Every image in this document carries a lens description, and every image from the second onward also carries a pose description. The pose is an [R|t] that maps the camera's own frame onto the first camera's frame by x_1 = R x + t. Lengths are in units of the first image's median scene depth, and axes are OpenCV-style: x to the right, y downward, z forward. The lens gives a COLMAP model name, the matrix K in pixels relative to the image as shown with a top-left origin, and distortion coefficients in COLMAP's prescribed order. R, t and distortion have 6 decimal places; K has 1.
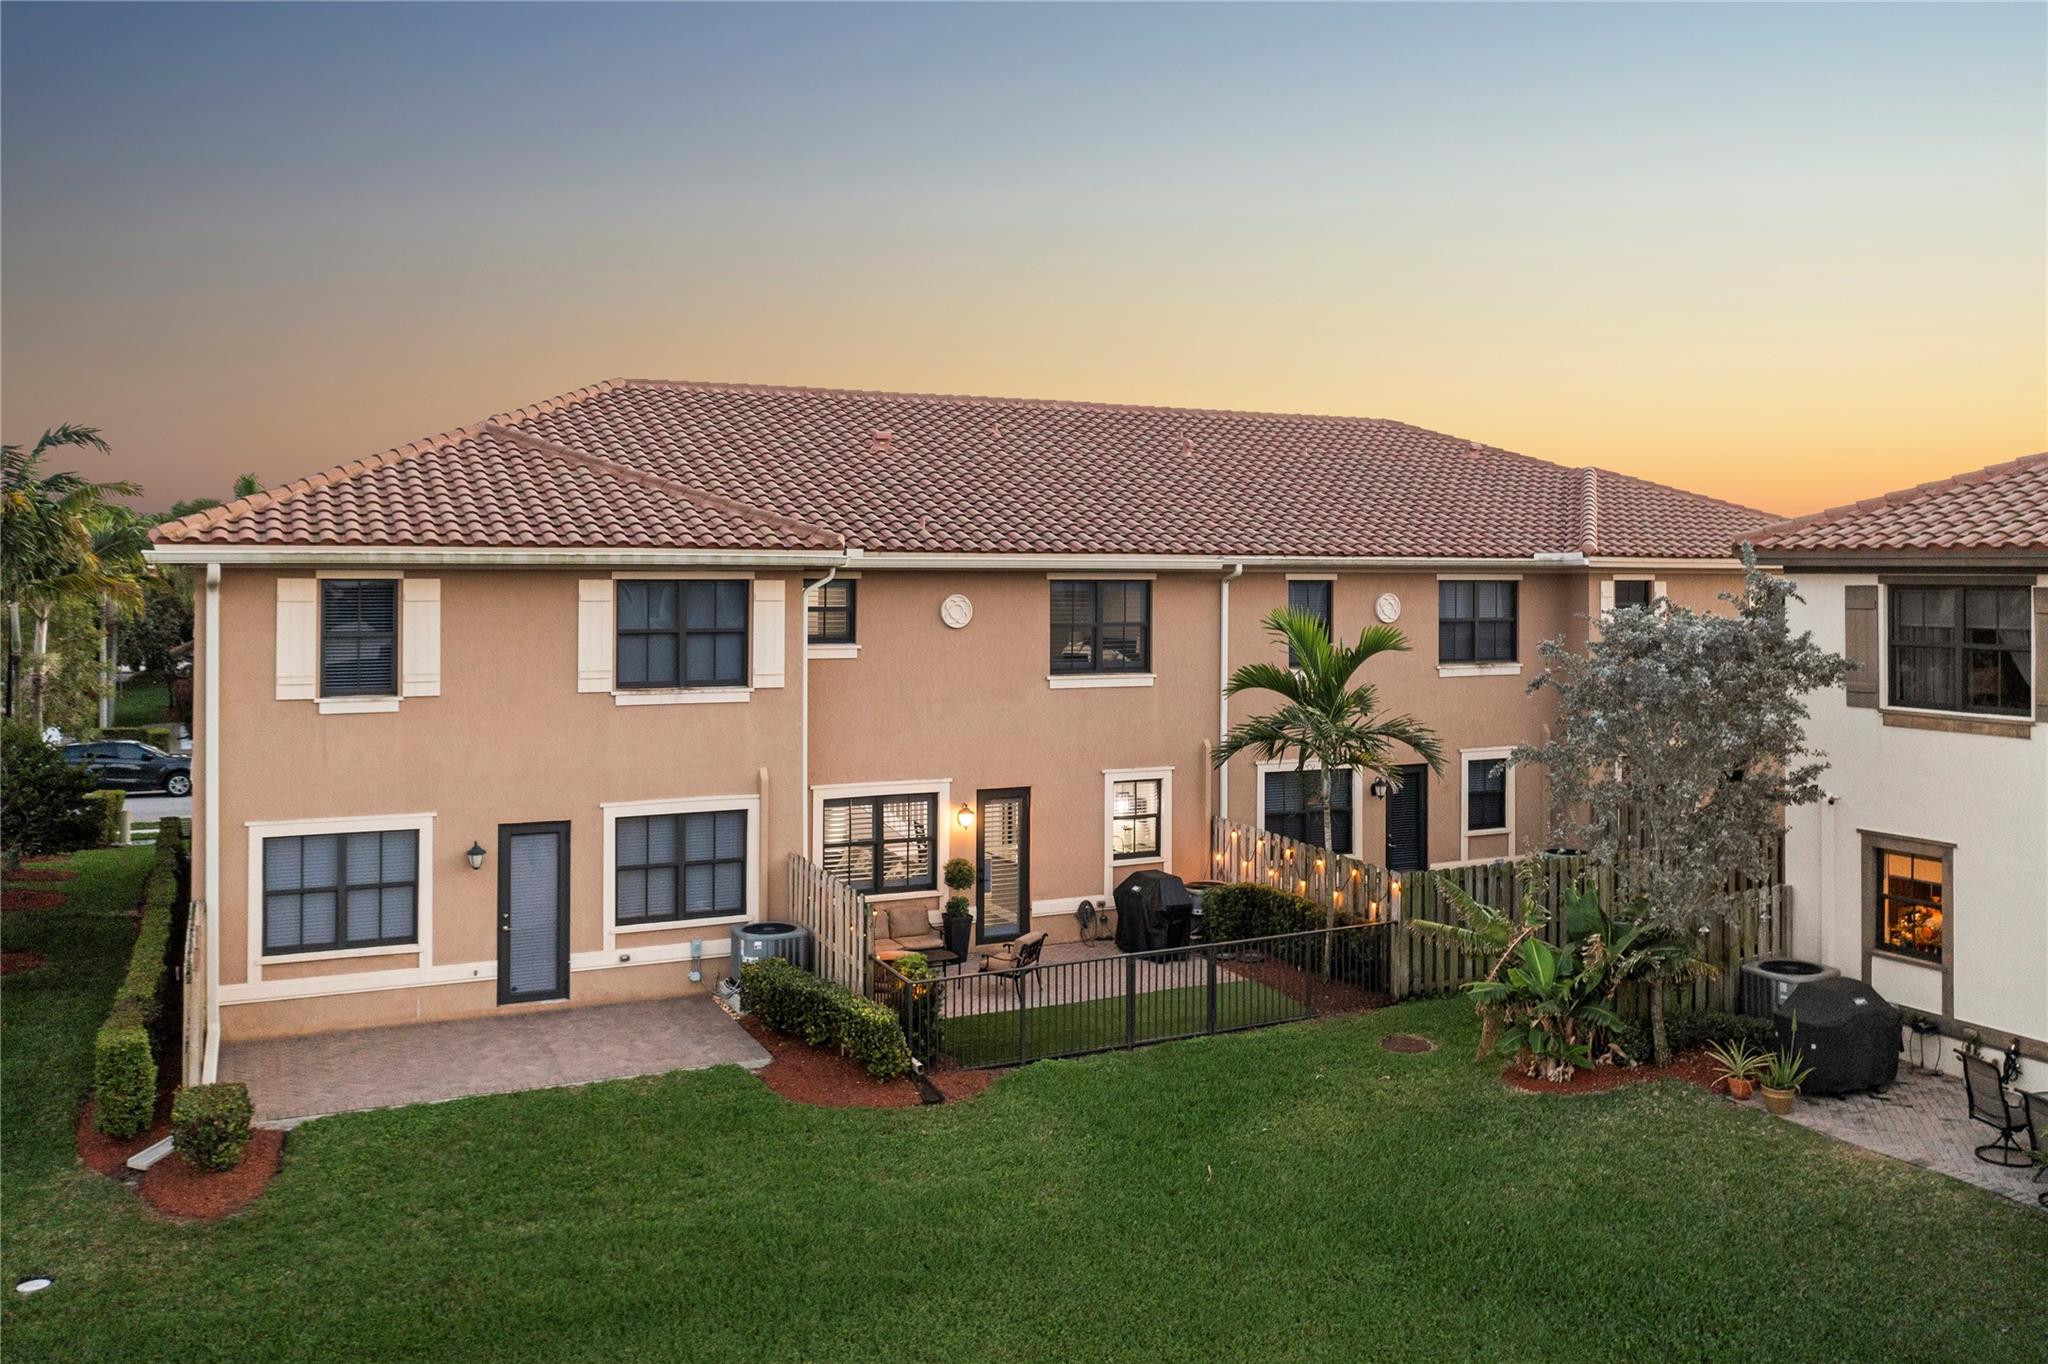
lens RADIAL K [[1654.4, 0, 1036.1], [0, 1654.4, 561.7], [0, 0, 1]] dist [-0.012217, -0.002360]
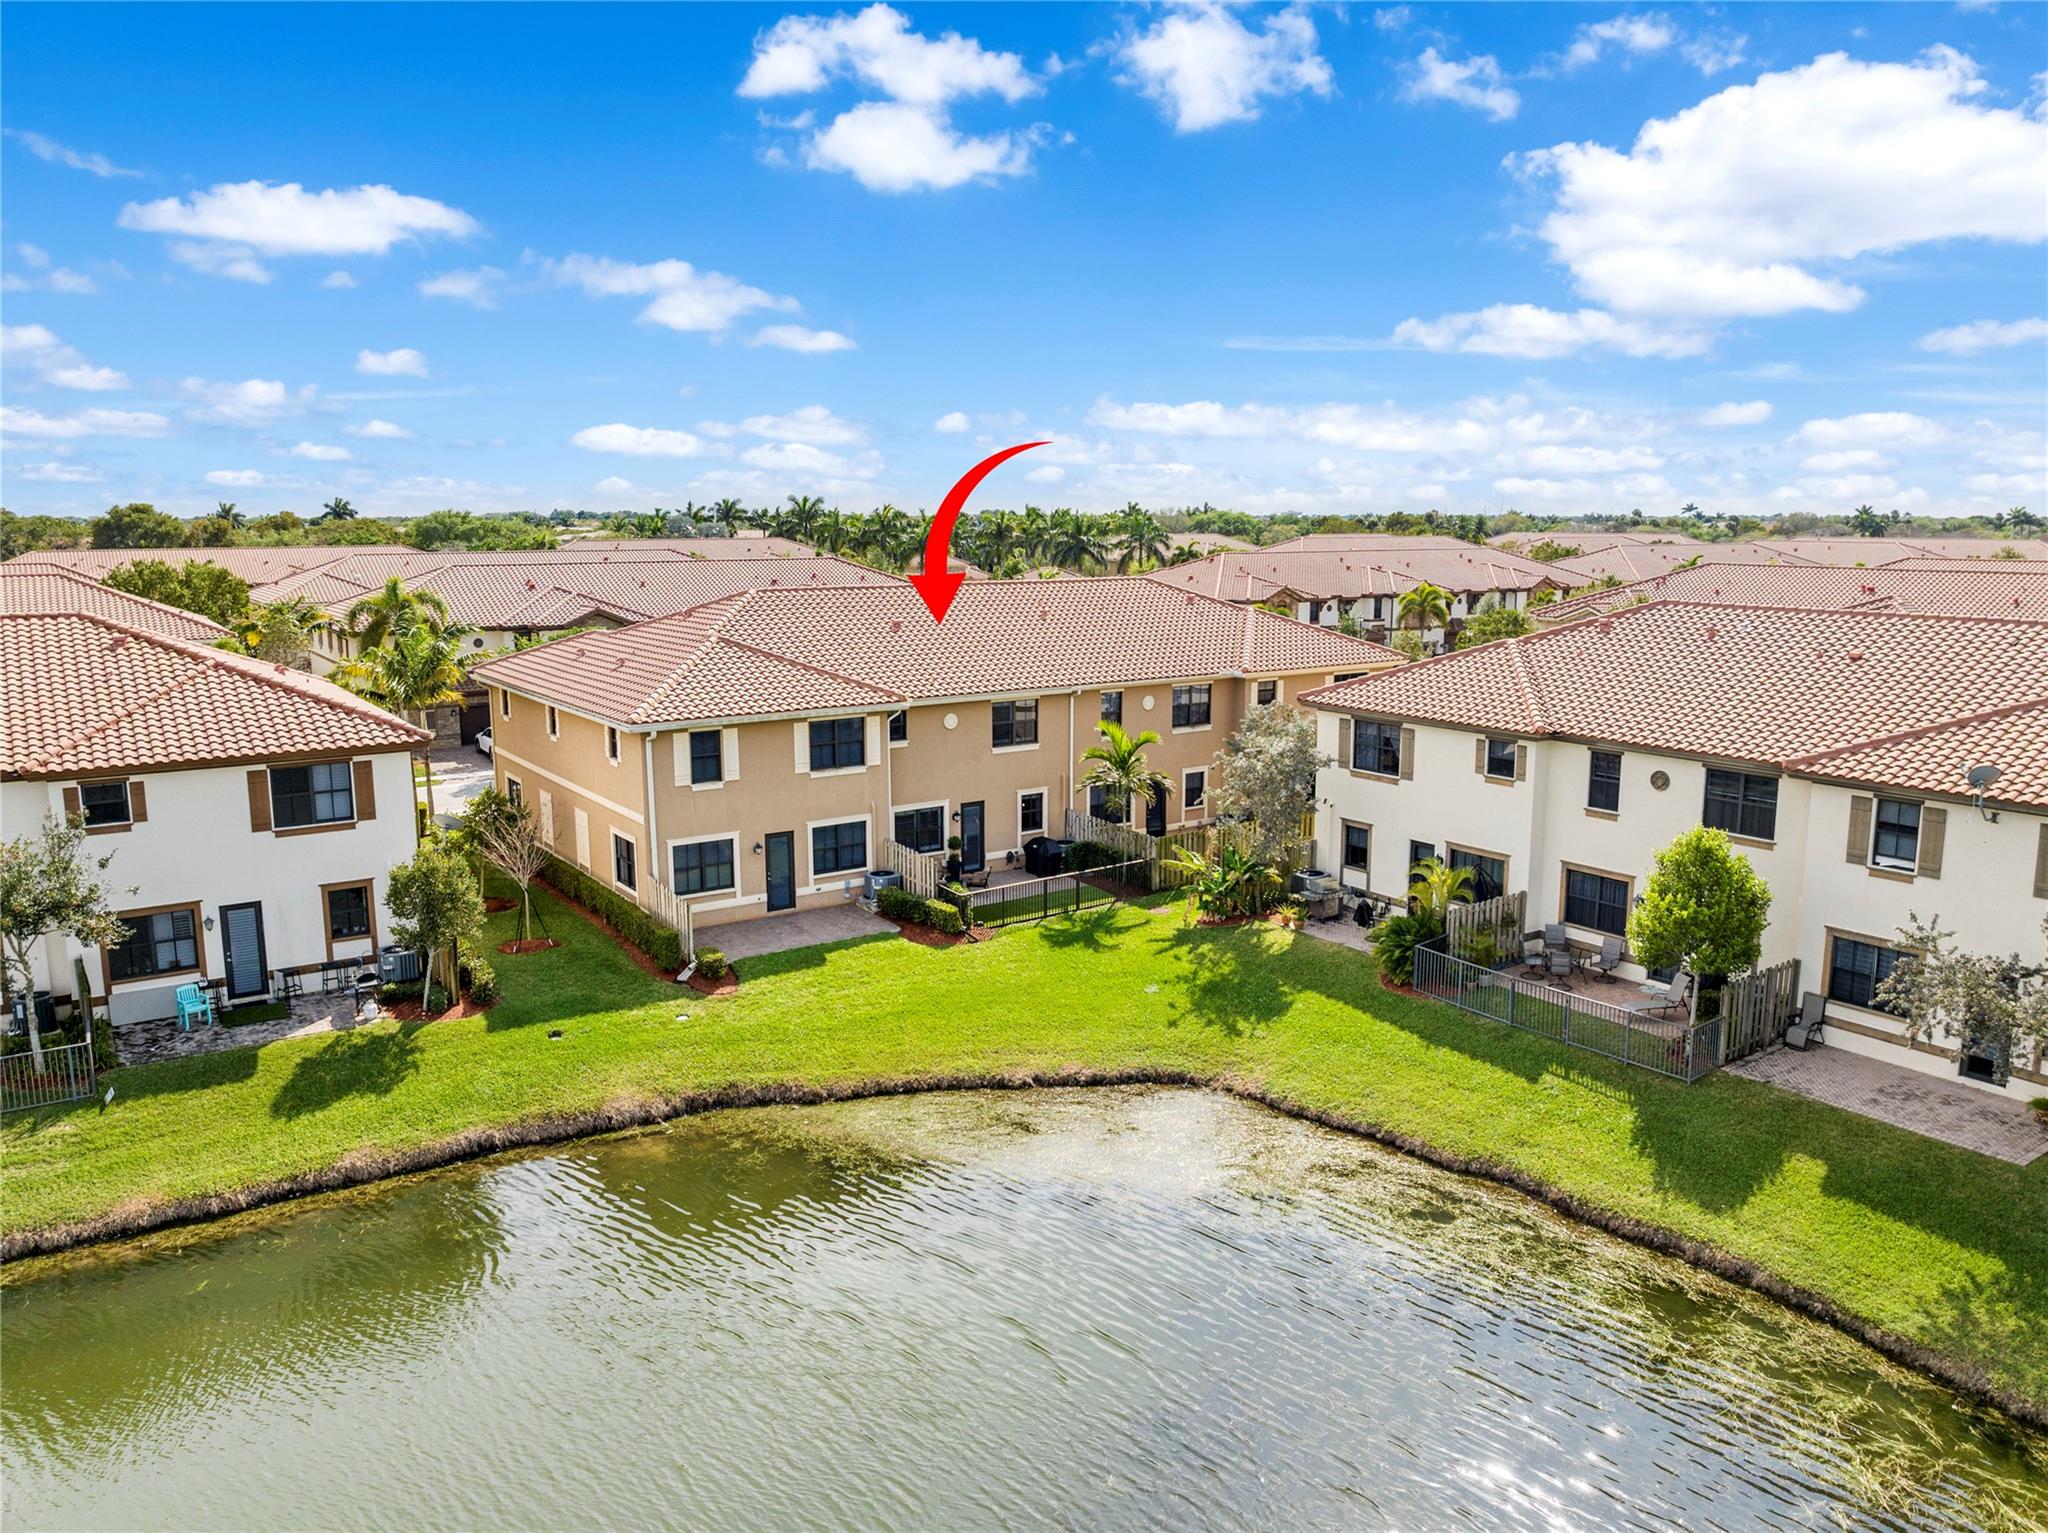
lens RADIAL K [[1438.2, 0, 1035.0], [0, 1438.2, 765.3], [0, 0, 1]] dist [-0.027706, -0.003638]
pose [[0.988111, -0.031053, 0.150574, -0.248480], [0.003830, 0.984059, 0.177803, -0.271884], [-0.153695, -0.175112, 0.972478, -0.914299]]
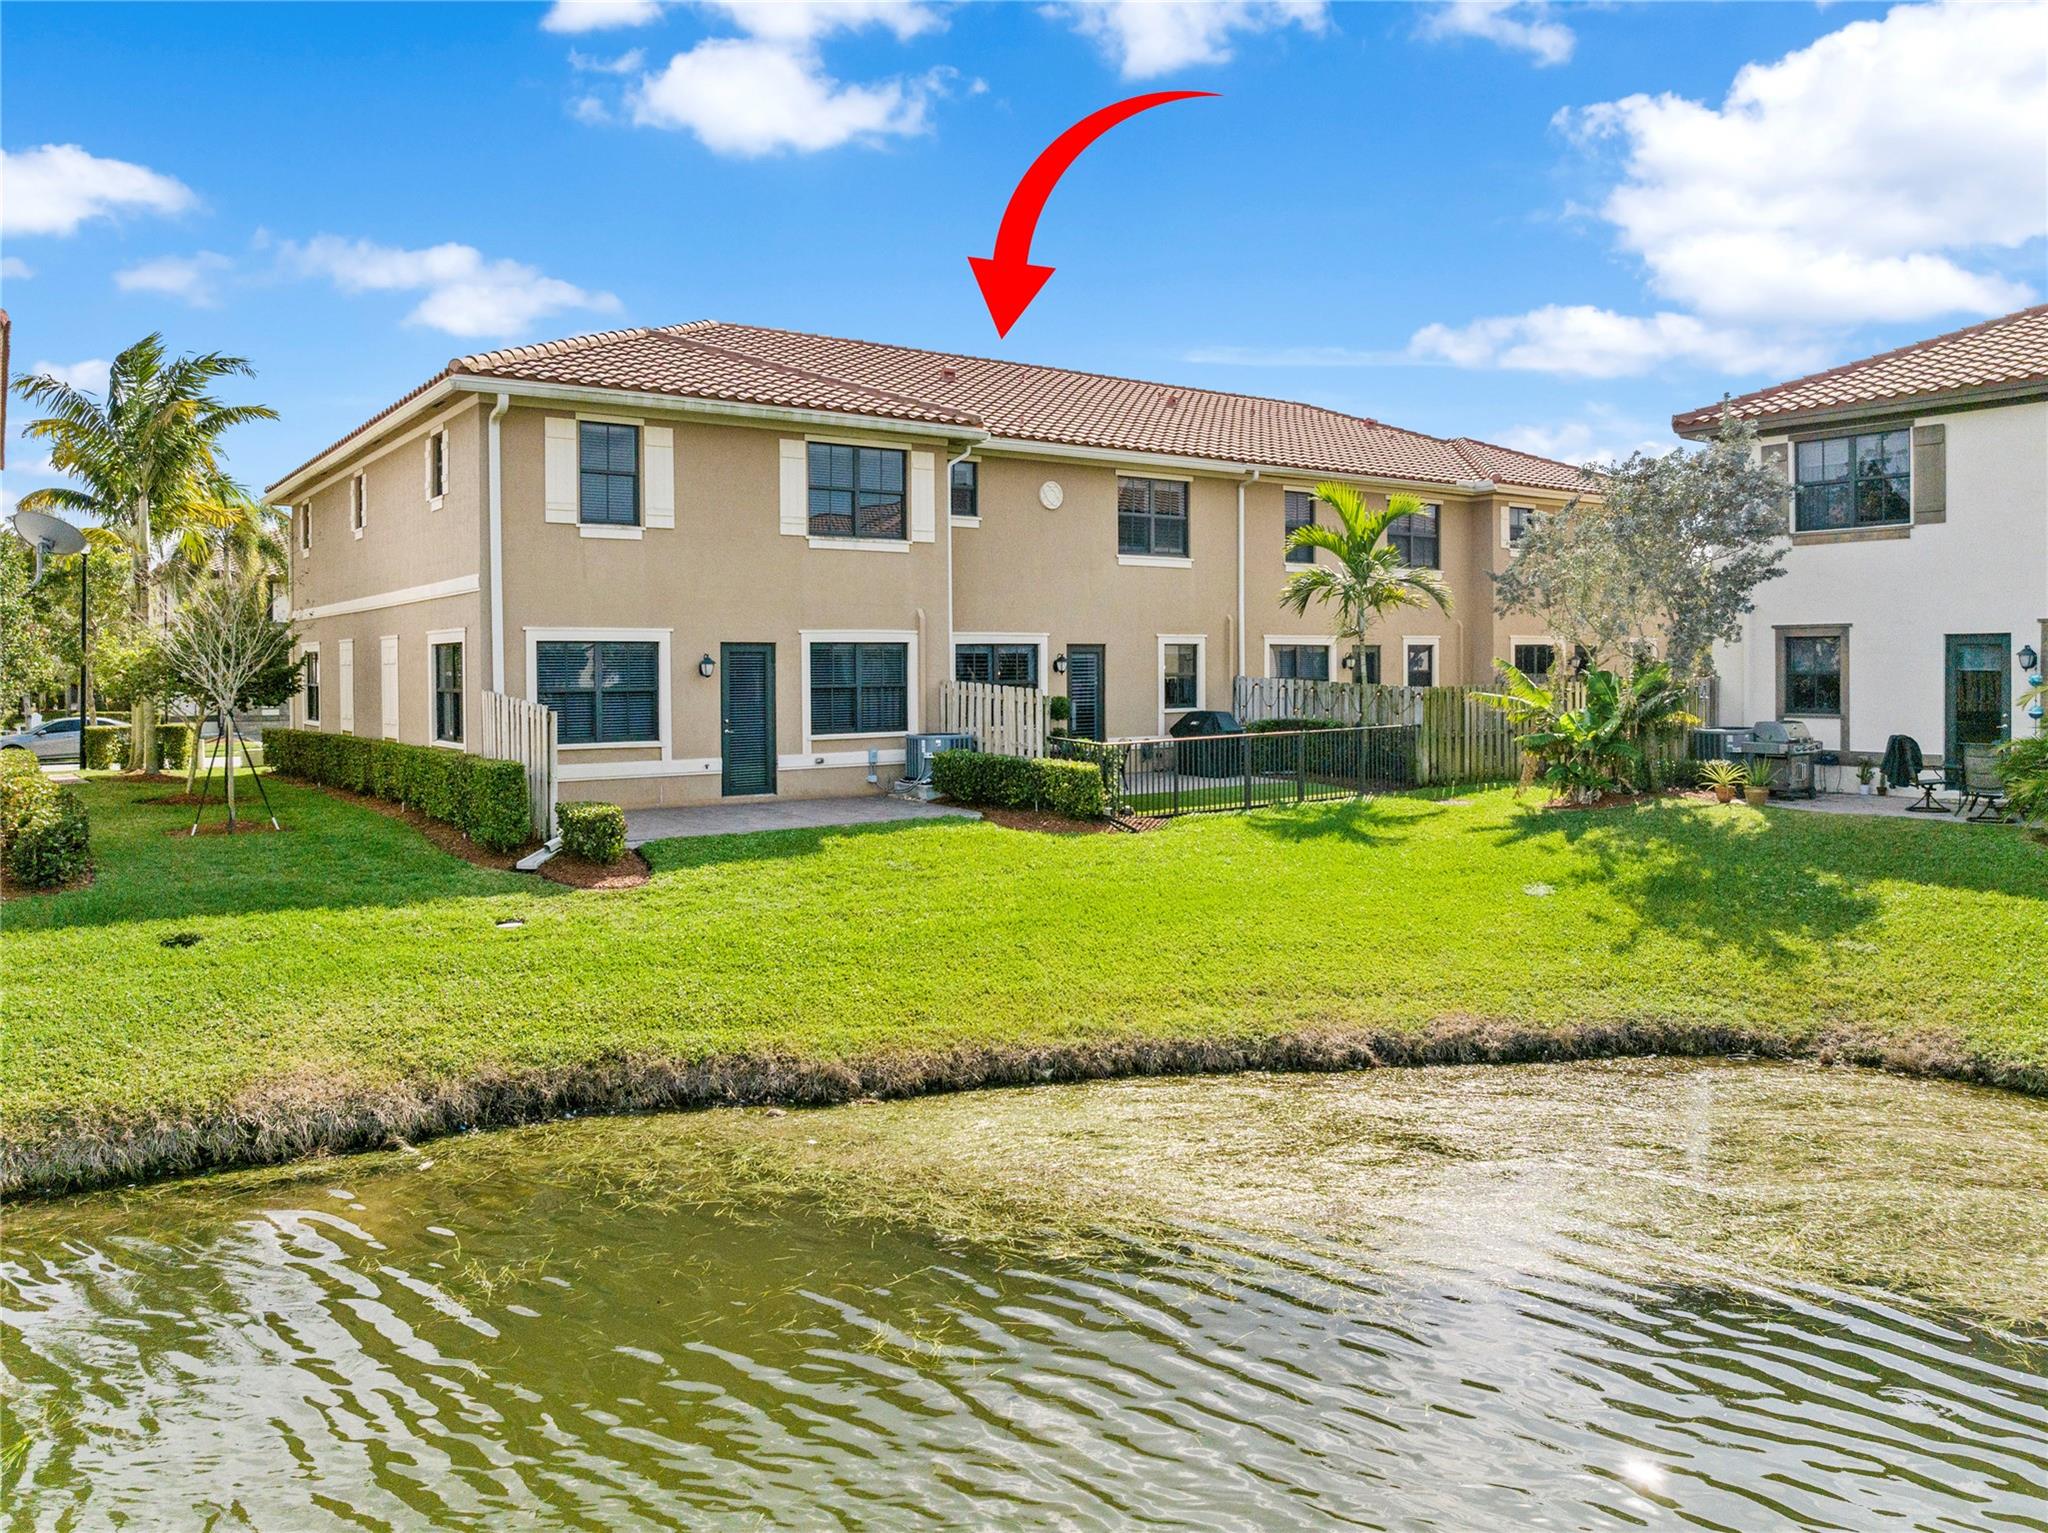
lens RADIAL K [[1448.3, 0, 1034.6], [0, 1448.3, 696.5], [0, 0, 1]] dist [-0.040607, -0.001904]
pose [[0.985065, -0.013714, 0.171635, -0.276370], [0.008960, 0.999555, 0.028440, 0.166590], [-0.171949, -0.026477, 0.984750, -0.050768]]
